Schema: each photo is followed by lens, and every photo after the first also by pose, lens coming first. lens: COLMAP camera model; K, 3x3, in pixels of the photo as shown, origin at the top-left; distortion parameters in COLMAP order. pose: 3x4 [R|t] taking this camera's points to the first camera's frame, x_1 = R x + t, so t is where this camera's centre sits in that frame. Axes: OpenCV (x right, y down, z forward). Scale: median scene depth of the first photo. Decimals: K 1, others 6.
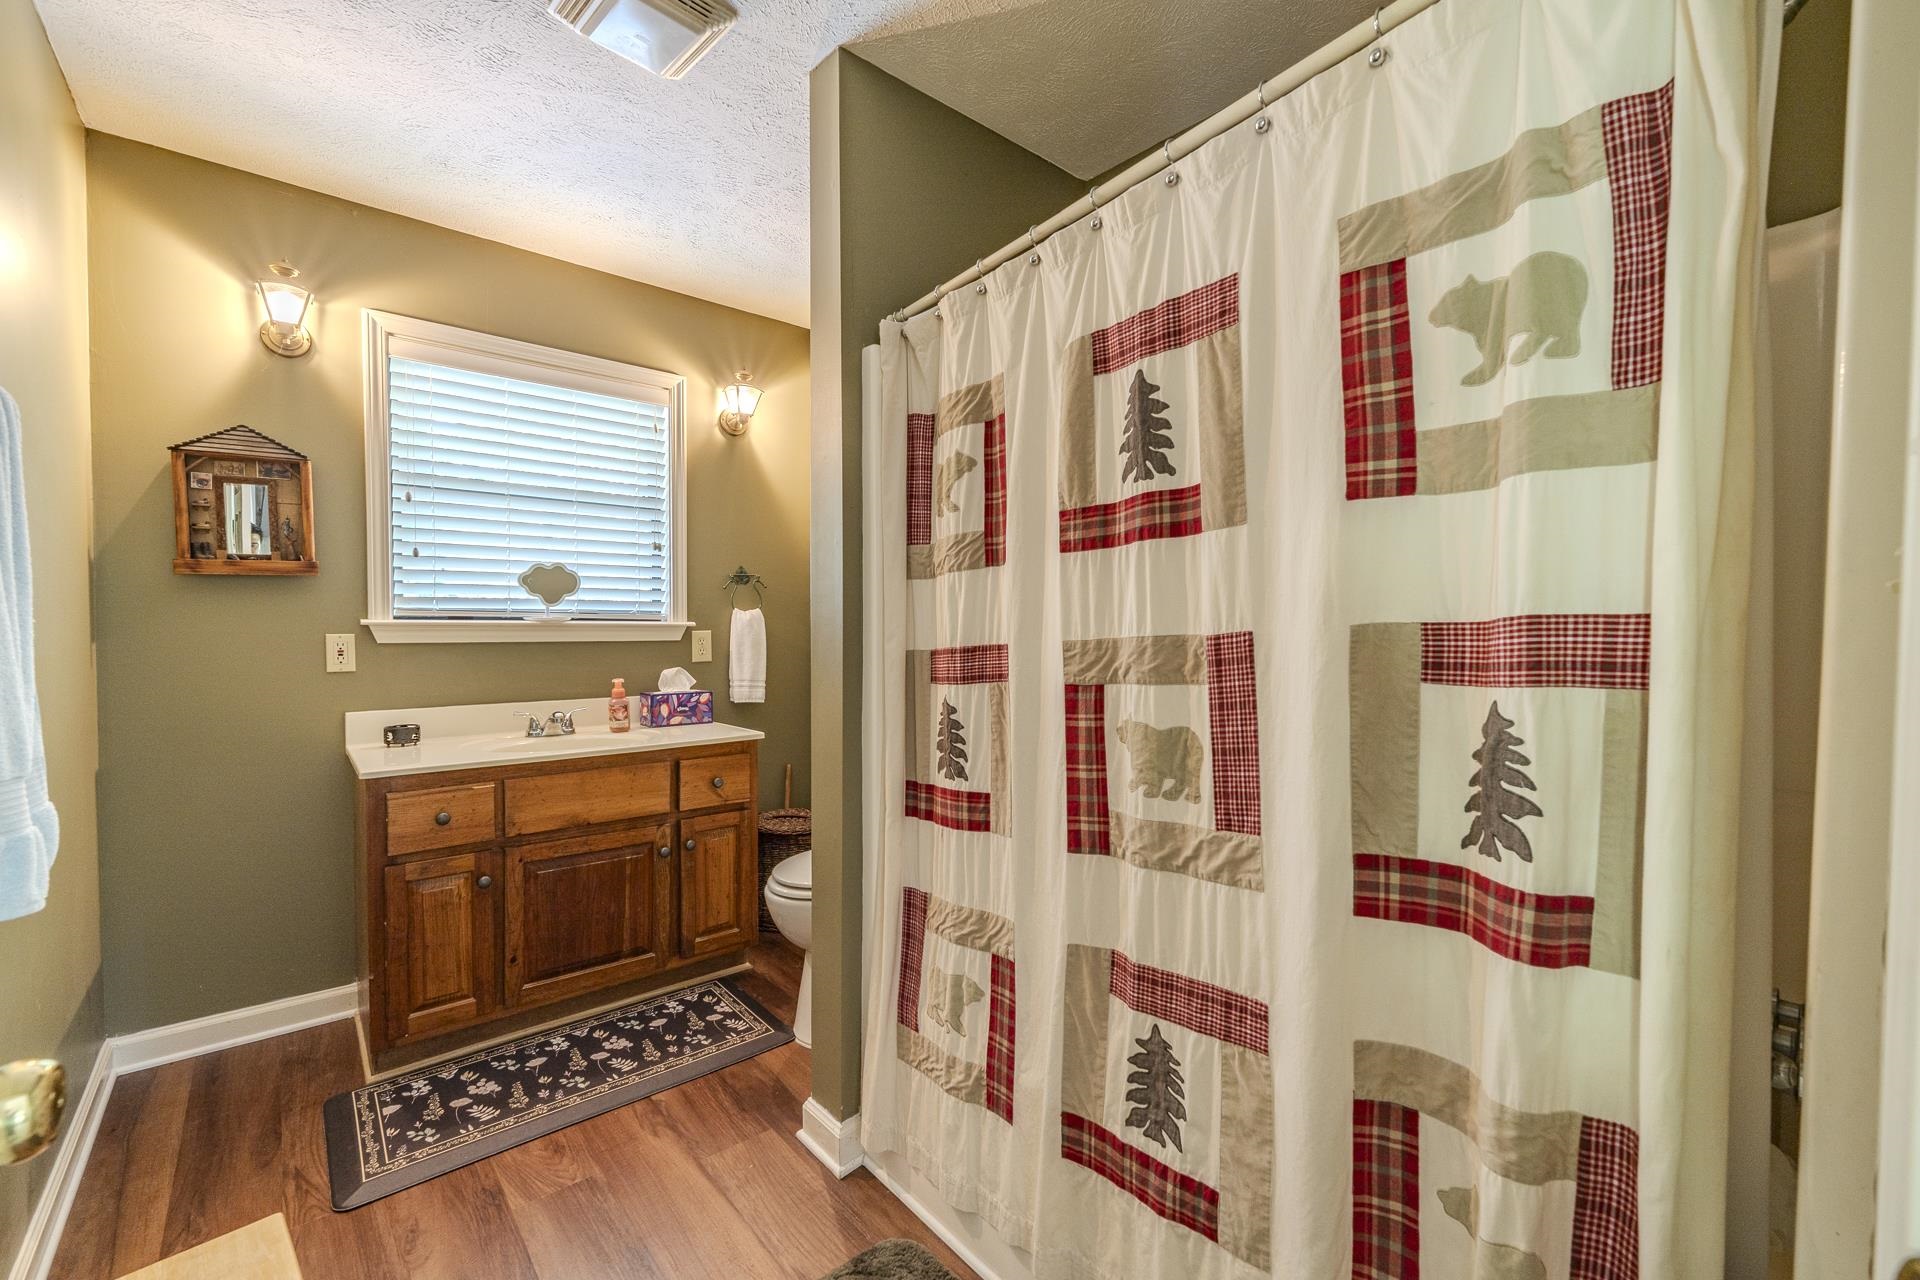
lens RADIAL K [[796.2, 0, 957.8], [0, 796.2, 642.1], [0, 0, 1]] dist [0.000358, -0.000084]
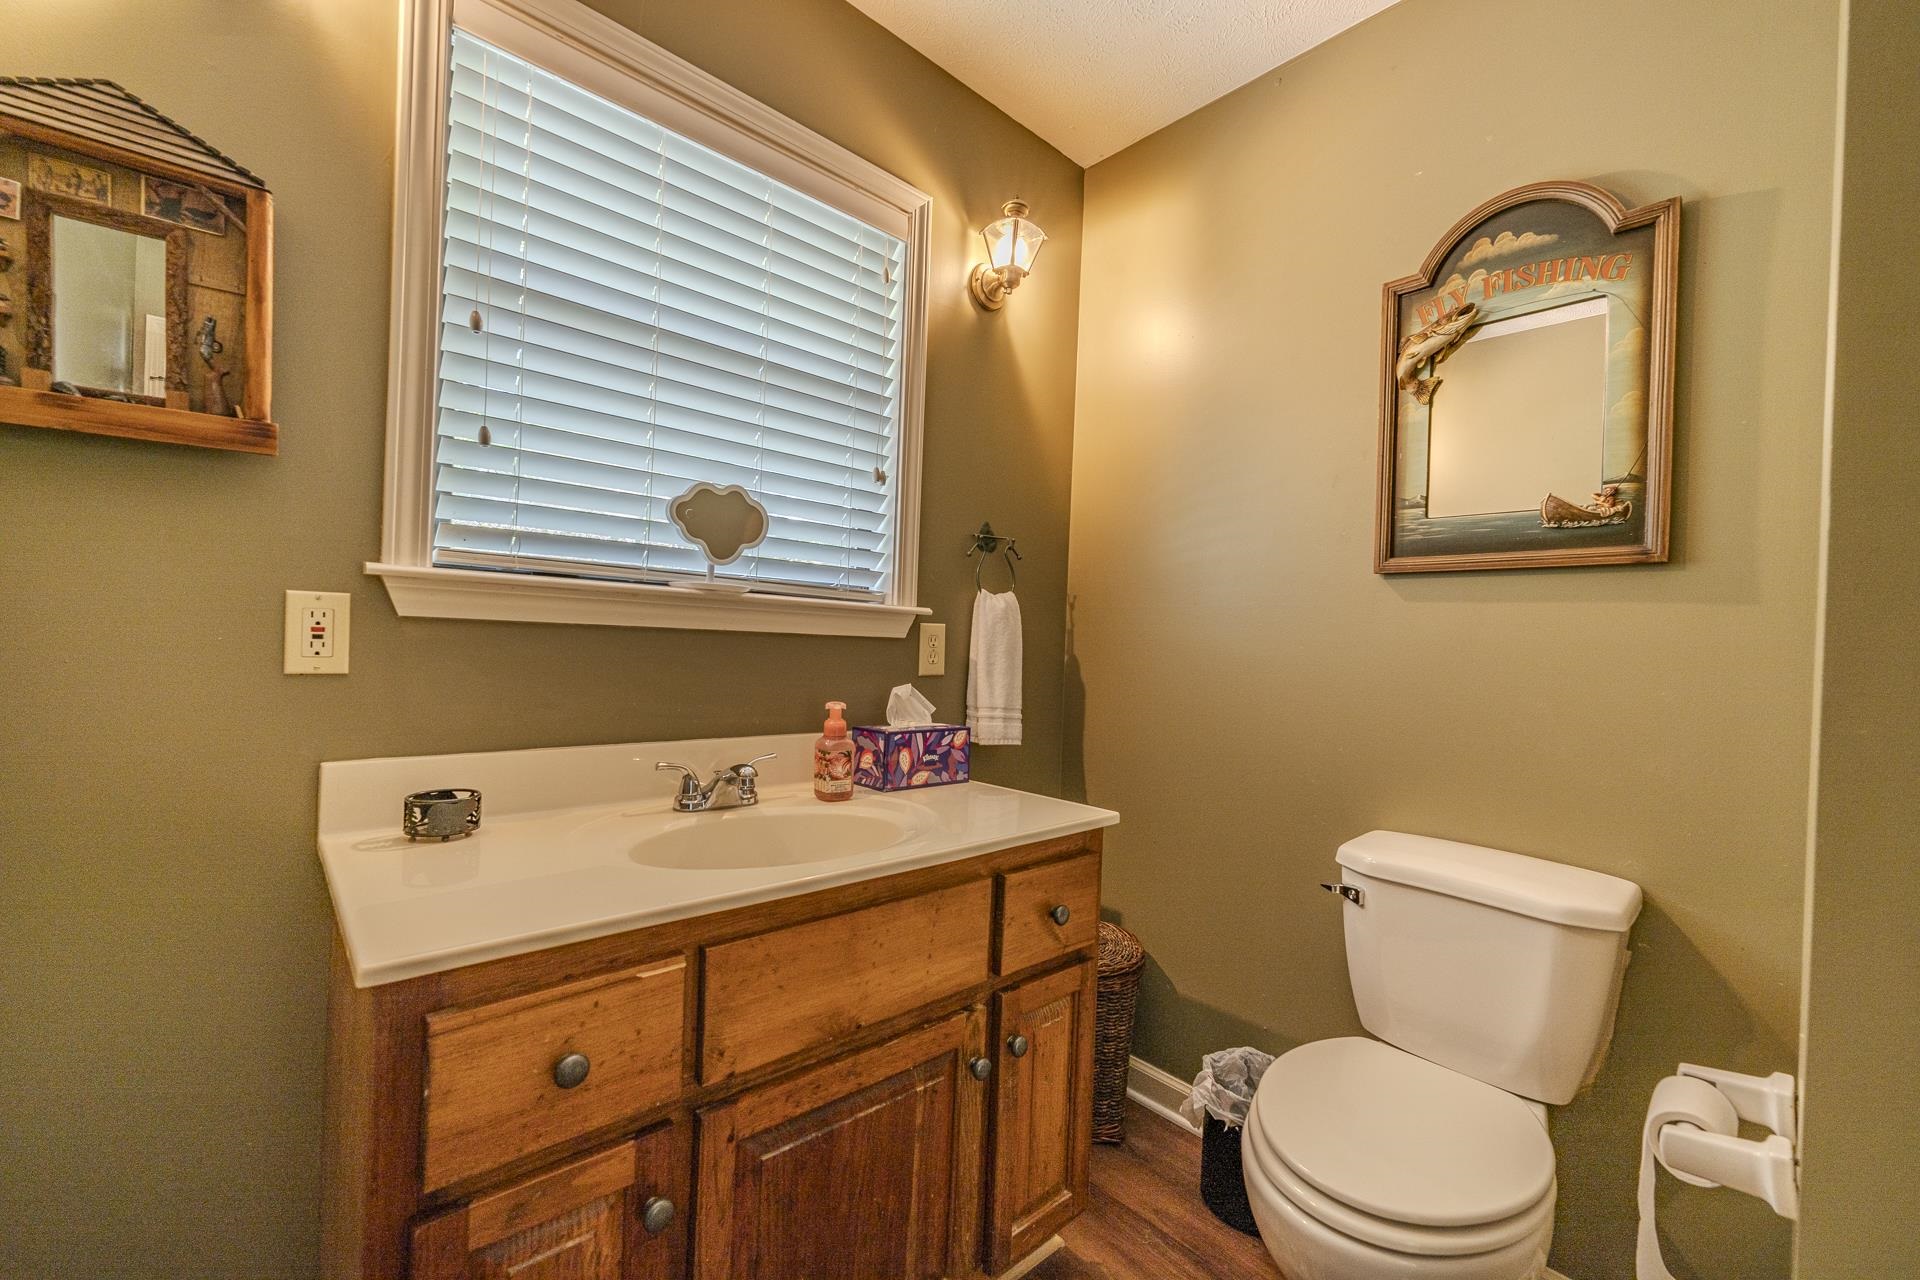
lens RADIAL K [[778.2, 0, 958.1], [0, 778.2, 642.2], [0, 0, 1]] dist [0.000584, -0.000050]
pose [[0.998850, 0.036026, 0.031629, -0.401518], [-0.035302, 0.999108, -0.023171, 0.016037], [-0.032436, 0.022028, 0.999231, 0.515519]]
